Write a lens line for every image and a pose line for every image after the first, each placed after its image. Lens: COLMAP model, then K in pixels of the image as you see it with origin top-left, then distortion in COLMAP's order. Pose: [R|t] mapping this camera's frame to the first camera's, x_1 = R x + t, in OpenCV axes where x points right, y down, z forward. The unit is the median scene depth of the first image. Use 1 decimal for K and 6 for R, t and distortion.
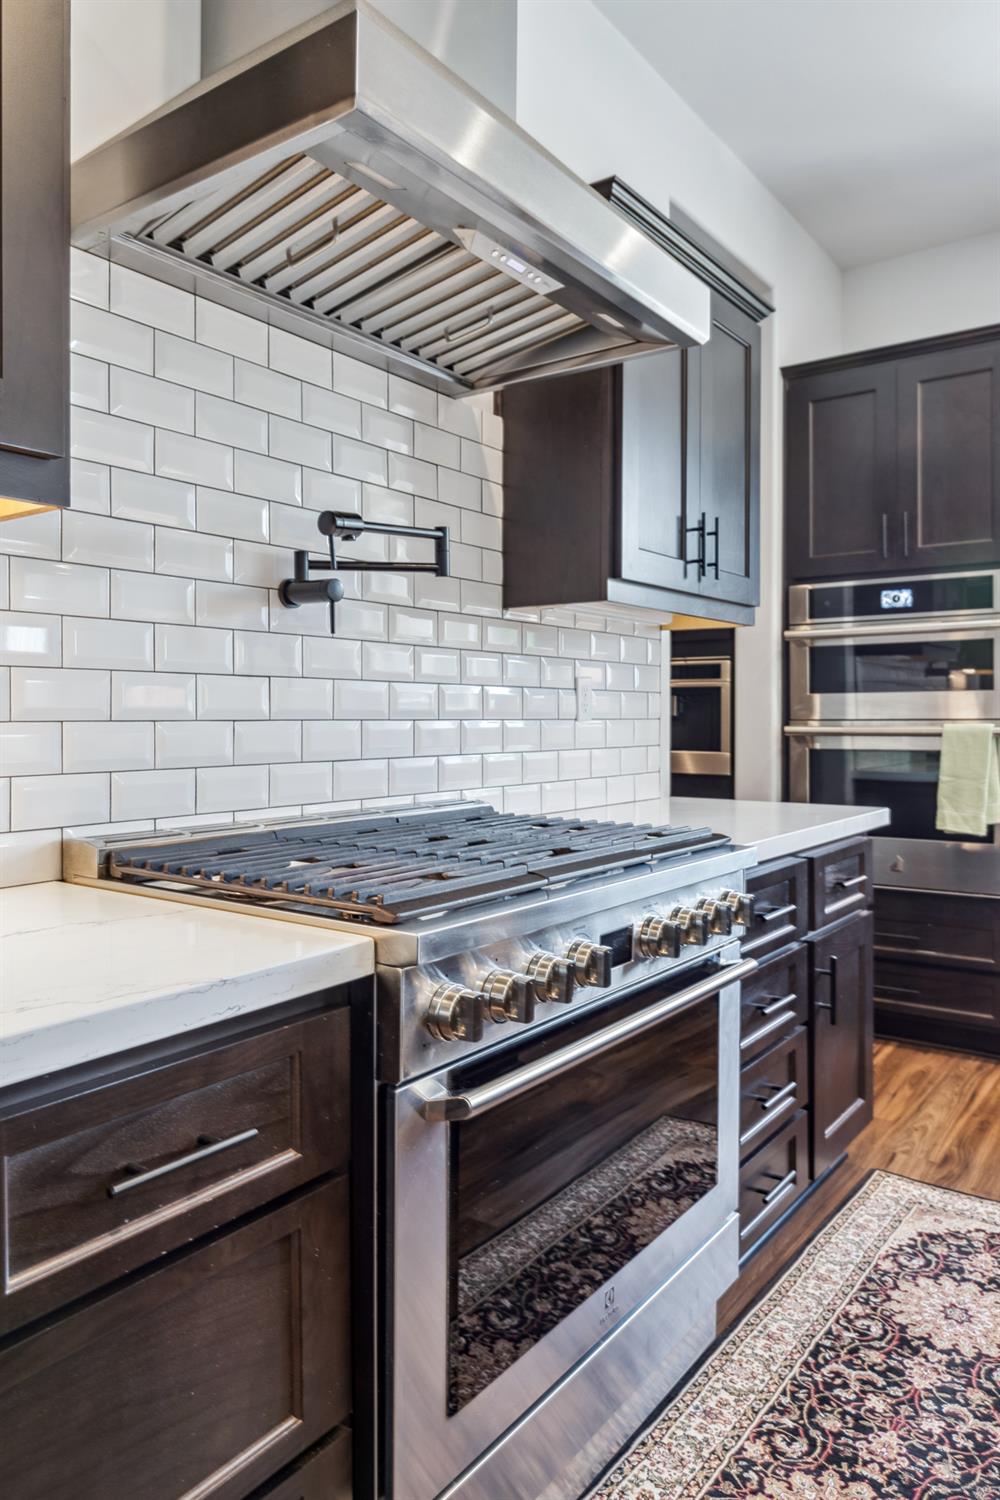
lens RADIAL K [[1012.3, 0, 504.3], [0, 1012.3, 728.4], [0, 0, 1]] dist [0.000967, 0.000322]
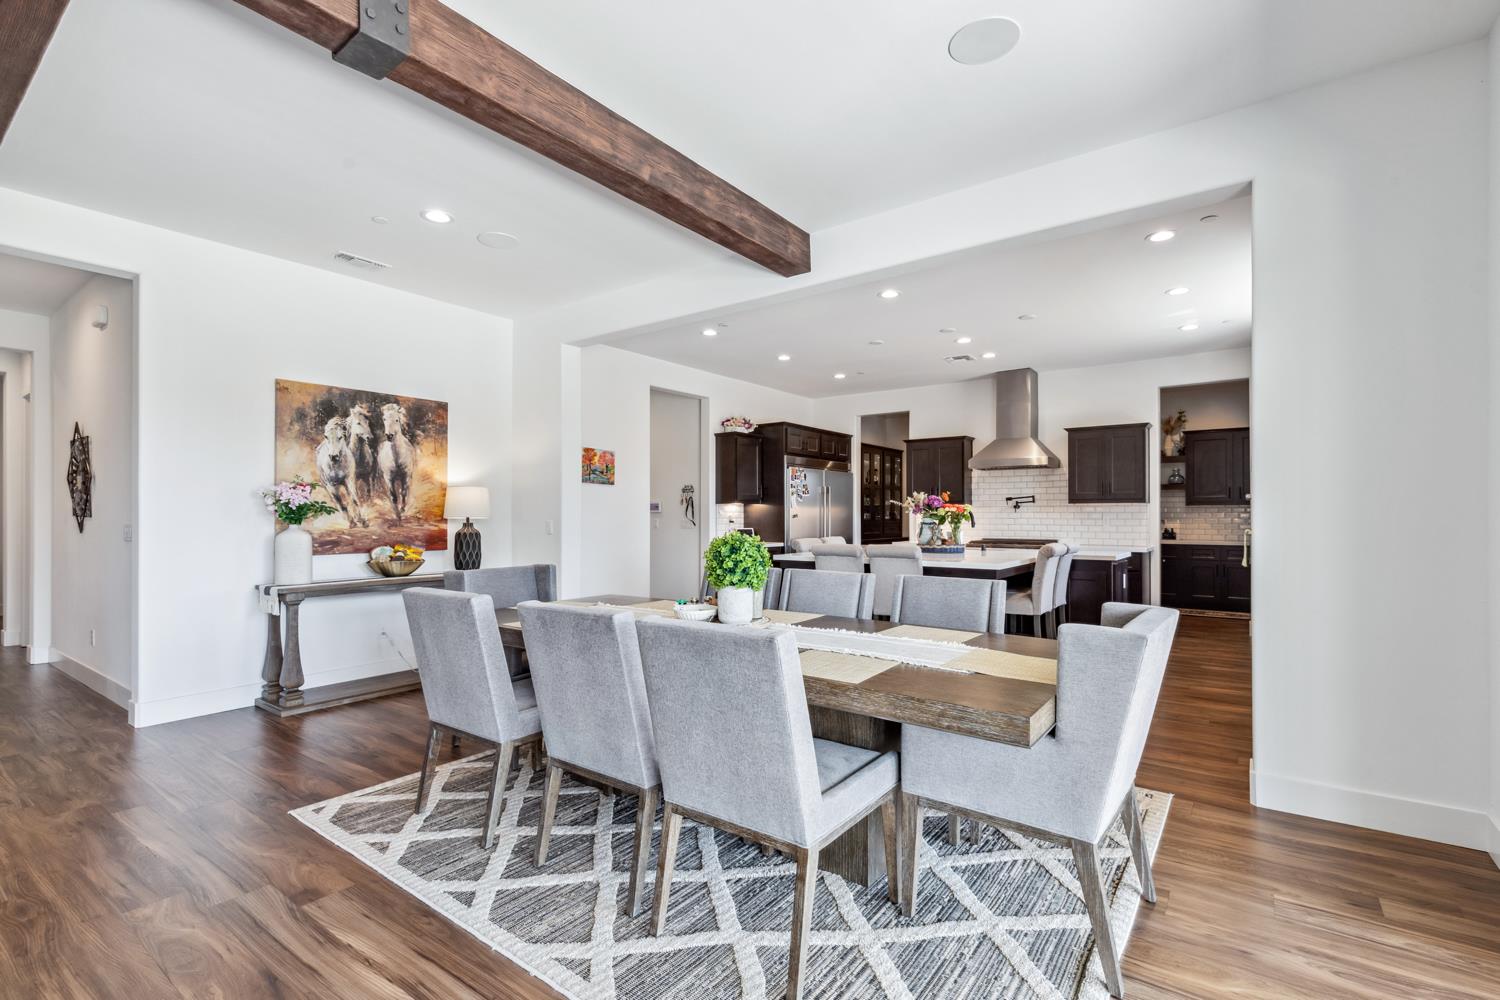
lens RADIAL K [[685.7, 0, 747.6], [0, 685.7, 511.4], [0, 0, 1]] dist [0.004473, 0.000139]
pose [[-0.002068, -0.007891, -0.999967, 4.334847], [-0.012467, 0.999891, -0.007865, -0.037712], [0.999920, 0.012450, -0.002167, -0.825085]]
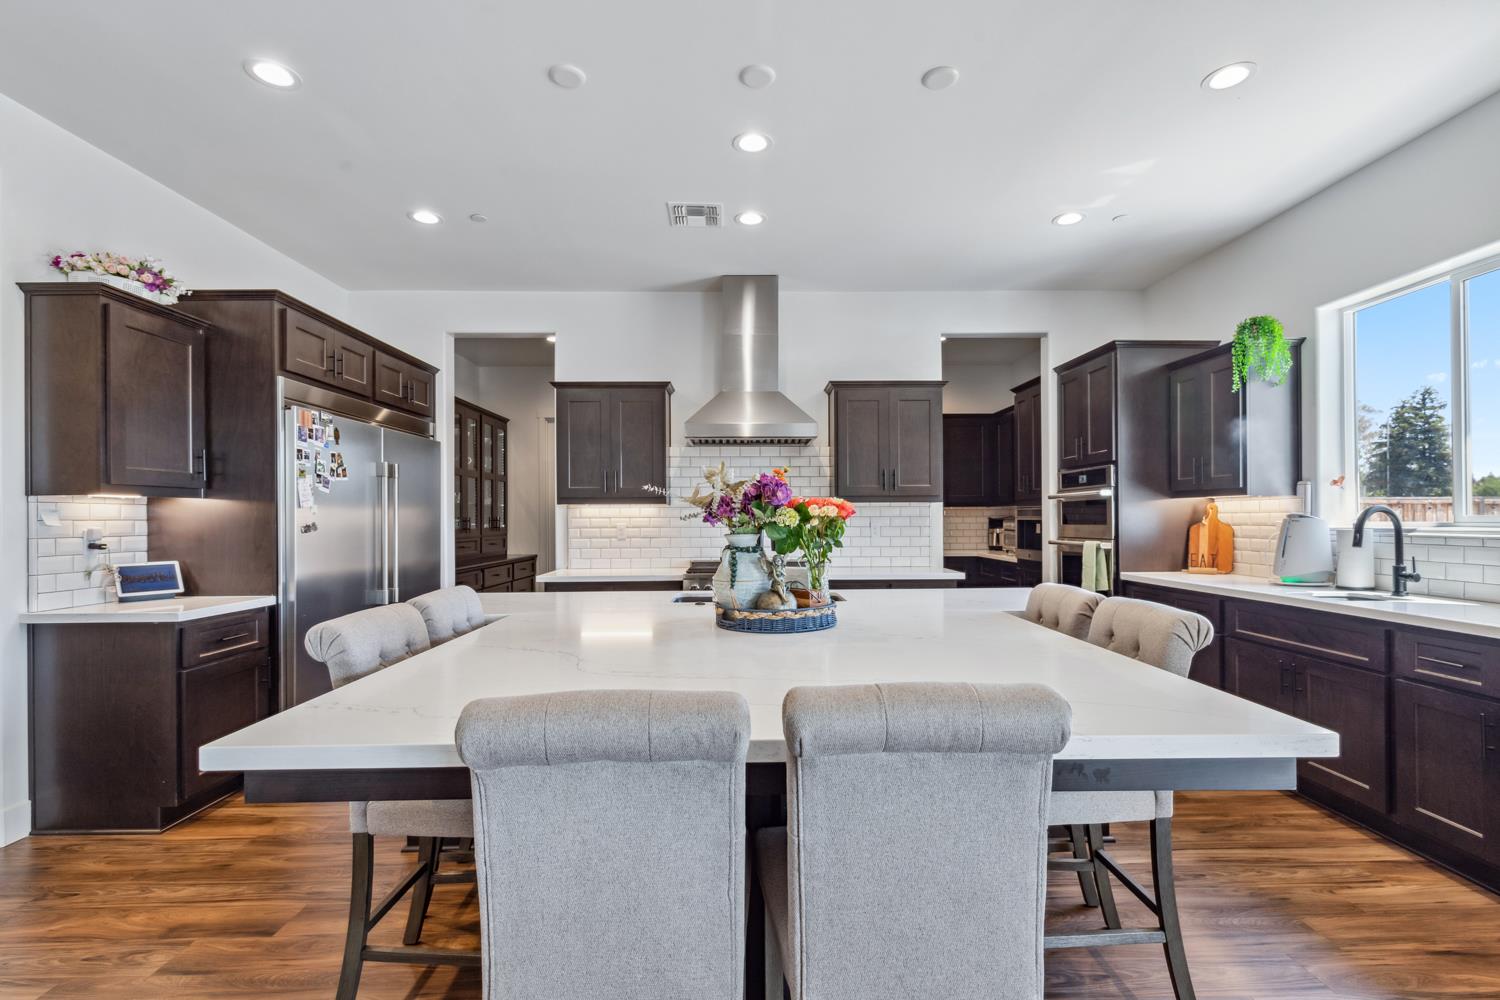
lens RADIAL K [[688.0, 0, 755.7], [0, 688.0, 517.1], [0, 0, 1]] dist [0.004281, 0.000583]
pose [[0.609786, -0.004683, -0.792552, 2.006196], [-0.003767, 0.999954, -0.008806, -0.064532], [0.792557, 0.008355, 0.609740, -0.700296]]
